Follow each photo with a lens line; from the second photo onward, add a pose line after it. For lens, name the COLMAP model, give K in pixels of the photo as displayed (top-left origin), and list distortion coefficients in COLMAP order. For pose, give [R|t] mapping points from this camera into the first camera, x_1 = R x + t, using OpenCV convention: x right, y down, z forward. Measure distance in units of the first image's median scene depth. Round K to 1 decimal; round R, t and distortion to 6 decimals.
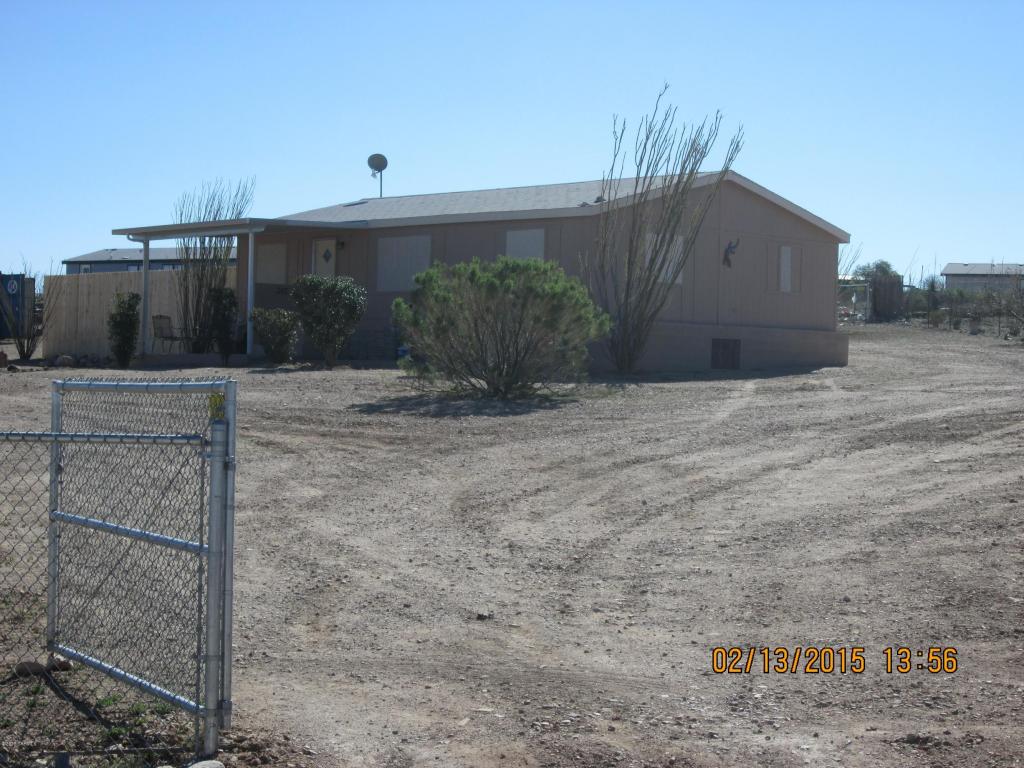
lens RADIAL K [[2173.9, 0, 511.5], [0, 2173.9, 382.6], [0, 0, 1]] dist [-0.183959, 0.000000]
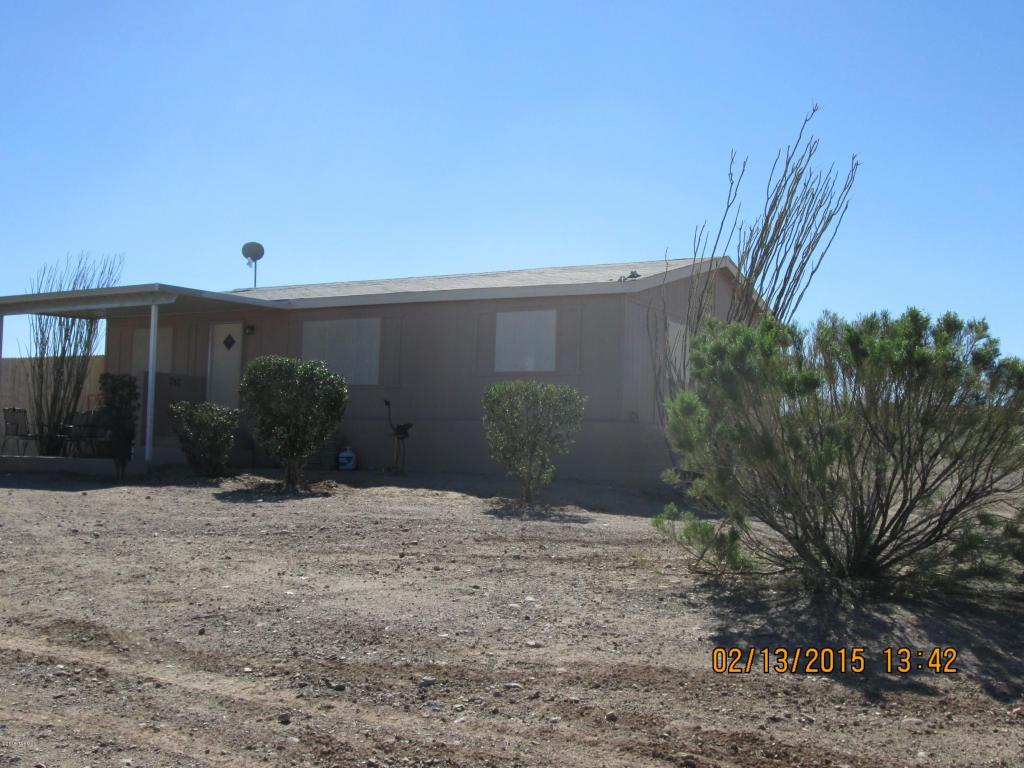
lens RADIAL K [[1203.1, 0, 513.7], [0, 1203.1, 384.1], [0, 0, 1]] dist [-0.026161, 0.000000]
pose [[0.956755, 0.026566, 0.289680, -0.108051], [-0.010136, 0.998261, -0.058071, -0.015007], [-0.290718, 0.052624, 0.955360, 0.491556]]
